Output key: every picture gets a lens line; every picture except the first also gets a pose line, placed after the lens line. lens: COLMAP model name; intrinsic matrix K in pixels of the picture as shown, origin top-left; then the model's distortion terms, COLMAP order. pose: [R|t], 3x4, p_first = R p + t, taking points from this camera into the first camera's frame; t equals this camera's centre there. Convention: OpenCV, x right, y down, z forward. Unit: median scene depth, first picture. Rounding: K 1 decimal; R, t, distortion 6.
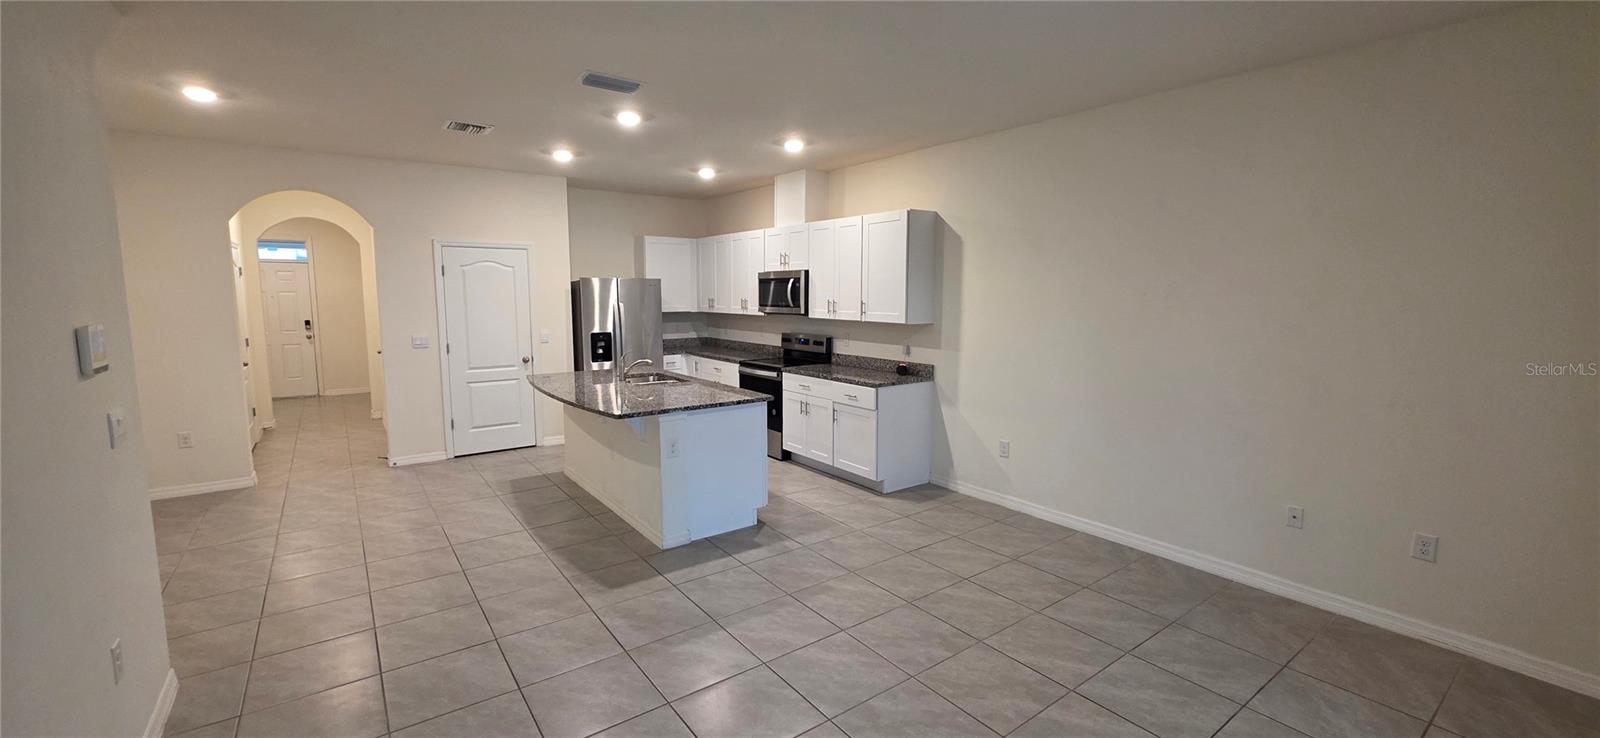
lens RADIAL K [[634.5, 0, 797.9], [0, 634.5, 367.4], [0, 0, 1]] dist [0.000154, -0.000621]
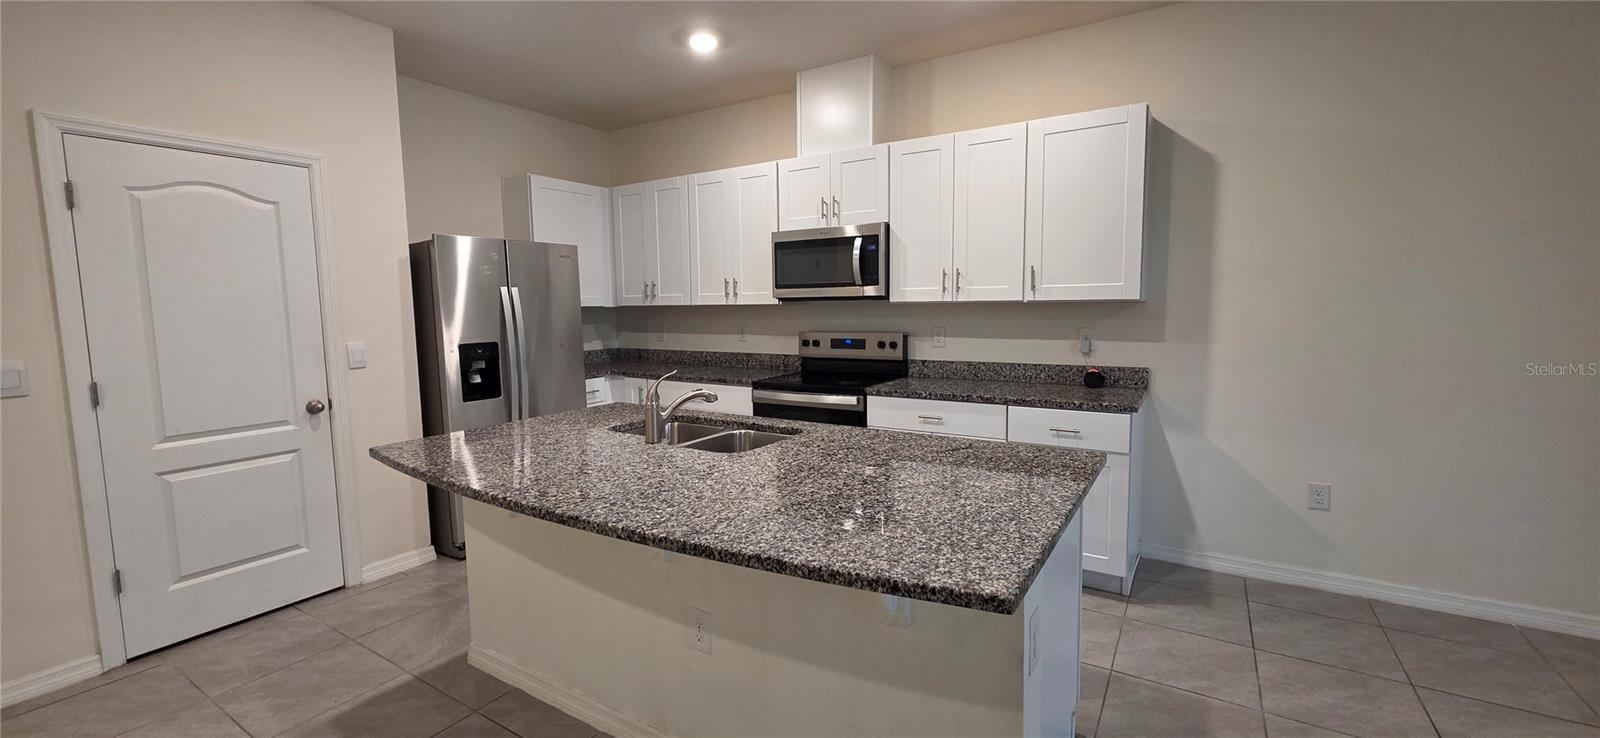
lens RADIAL K [[634.5, 0, 799.1], [0, 634.5, 364.7], [0, 0, 1]] dist [0.000154, -0.000621]
pose [[0.931721, -0.051091, 0.359563, -0.285021], [0.059150, 0.998184, -0.011438, -0.017712], [-0.358325, 0.031925, 0.933051, 0.475465]]
